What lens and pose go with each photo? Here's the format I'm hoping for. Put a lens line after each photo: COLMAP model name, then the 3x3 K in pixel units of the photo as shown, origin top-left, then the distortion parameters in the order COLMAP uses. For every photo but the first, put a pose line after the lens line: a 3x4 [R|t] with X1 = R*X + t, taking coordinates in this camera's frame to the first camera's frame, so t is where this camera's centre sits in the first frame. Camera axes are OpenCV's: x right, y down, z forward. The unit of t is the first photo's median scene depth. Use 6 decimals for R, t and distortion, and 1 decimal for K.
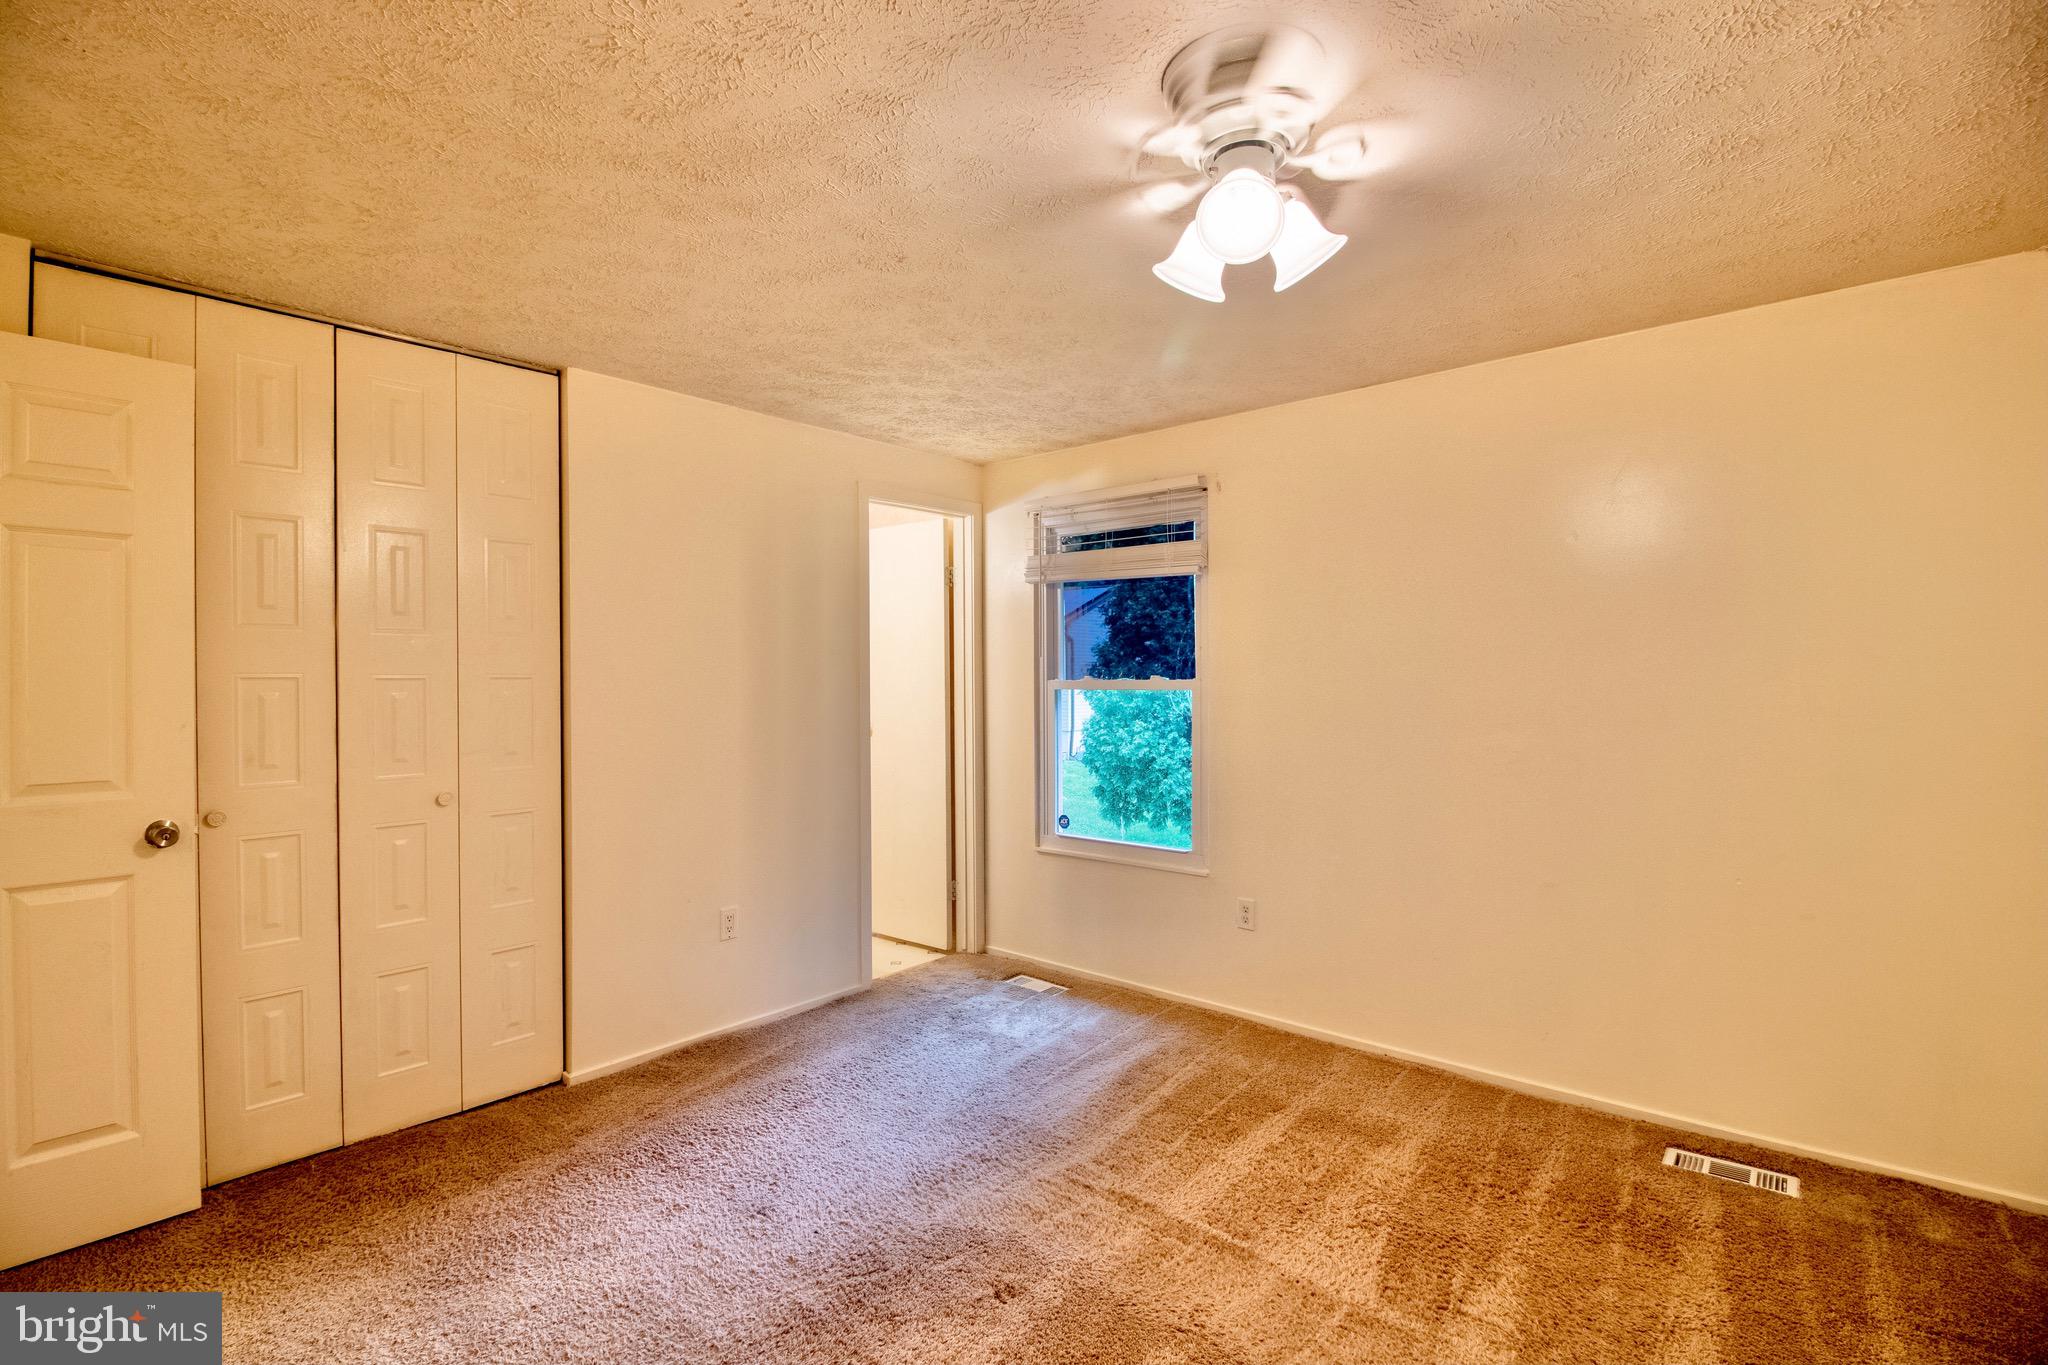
lens RADIAL K [[974.8, 0, 1024.7], [0, 974.8, 682.2], [0, 0, 1]] dist [0.001241, -0.011181]
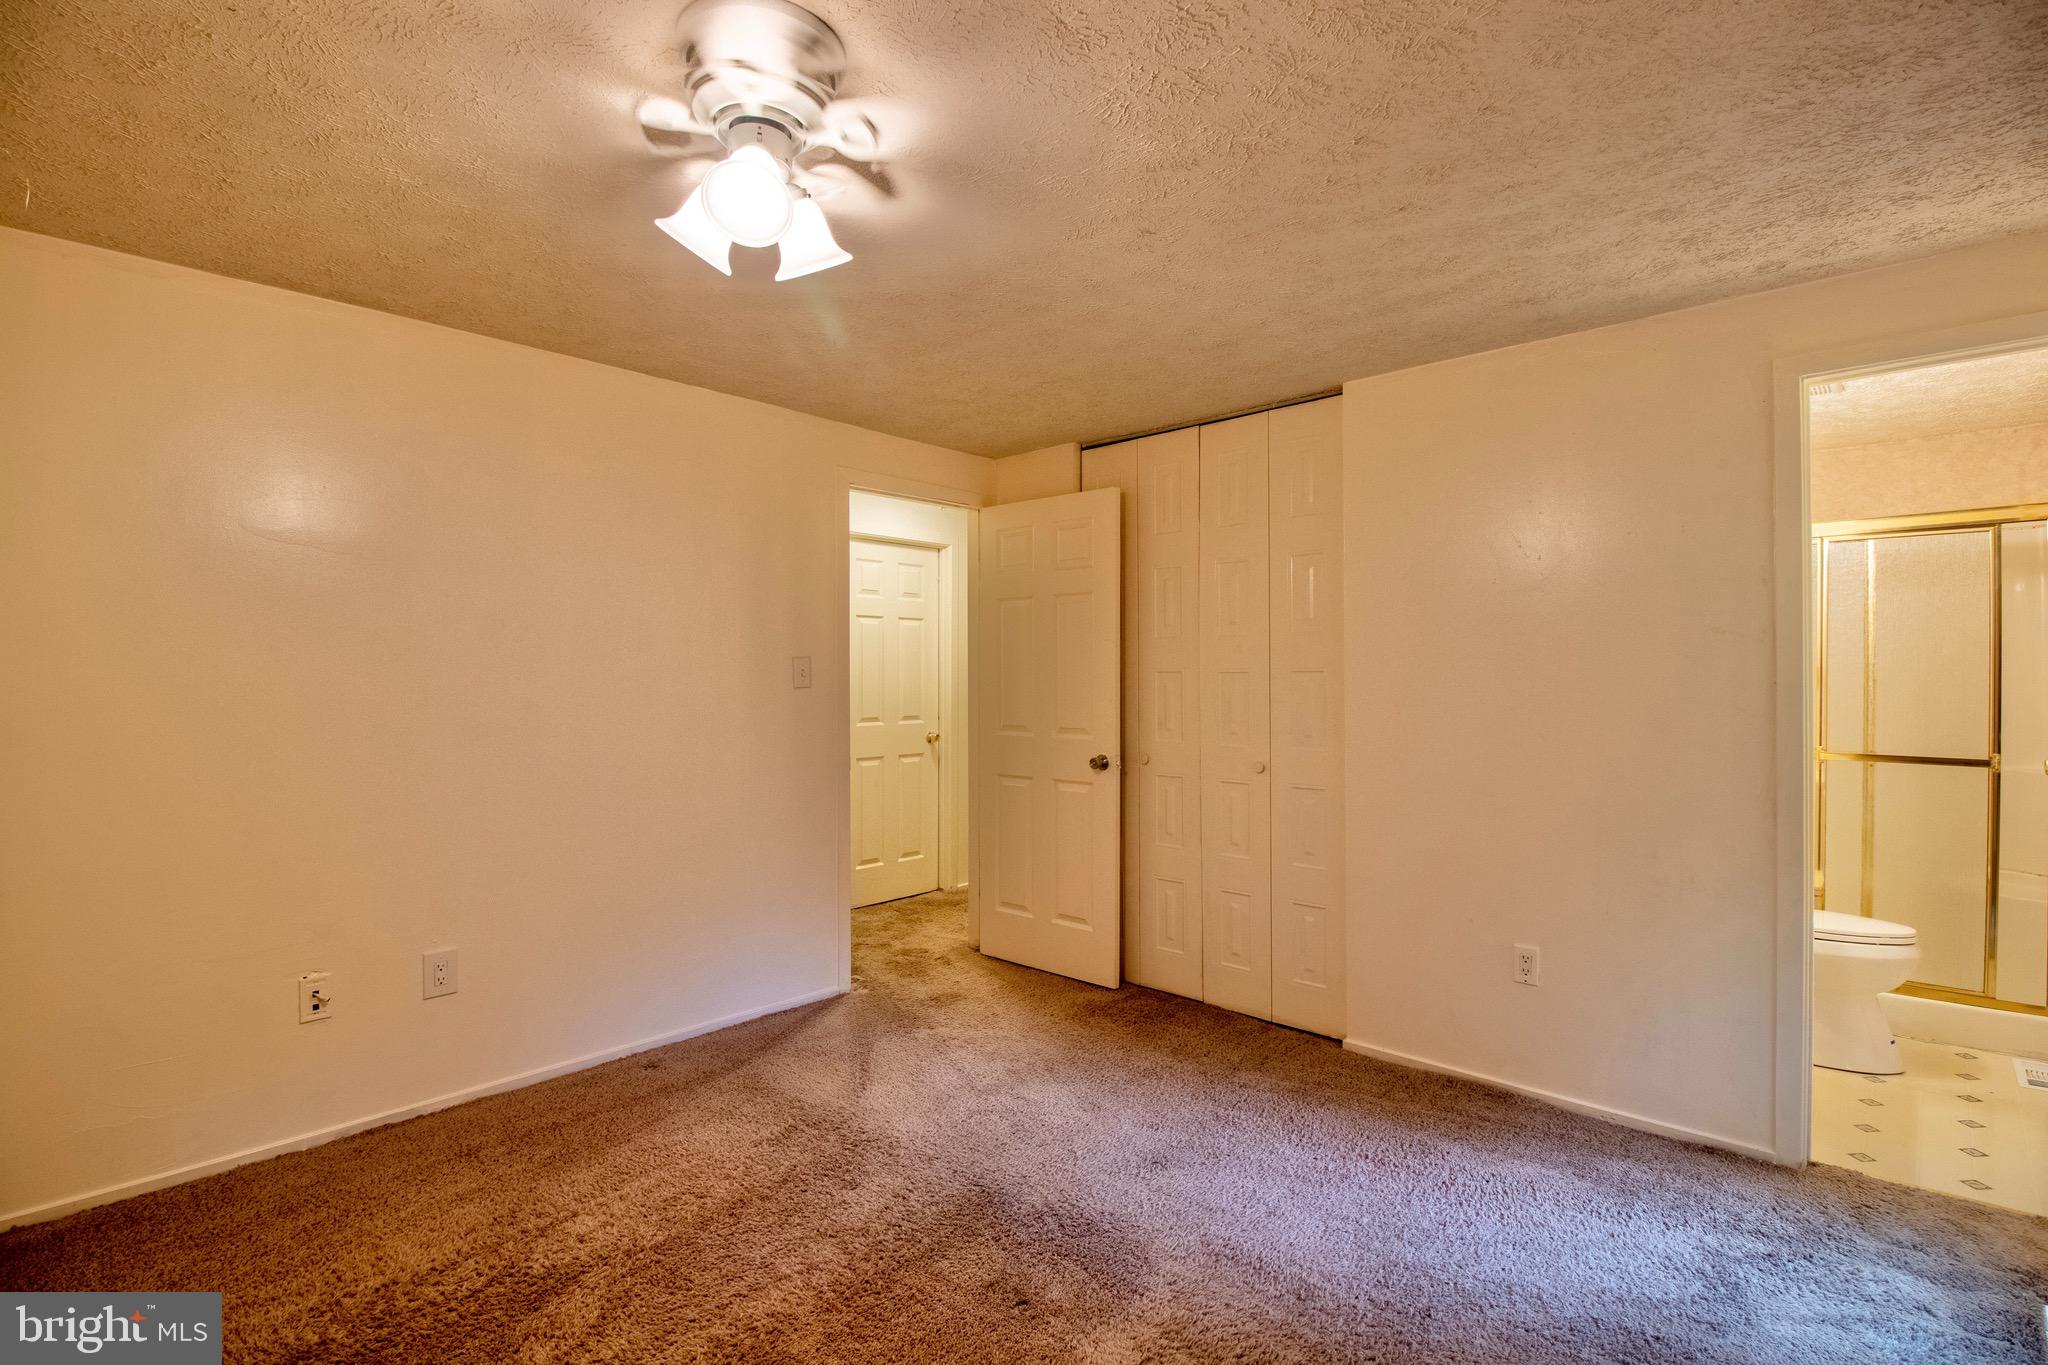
lens RADIAL K [[974.8, 0, 1024.3], [0, 974.8, 682.7], [0, 0, 1]] dist [0.001241, -0.011181]
pose [[-0.056215, 0.010196, -0.998367, 0.675641], [-0.001288, 0.999946, 0.010285, -0.002569], [0.998418, 0.001865, -0.056199, 0.758431]]
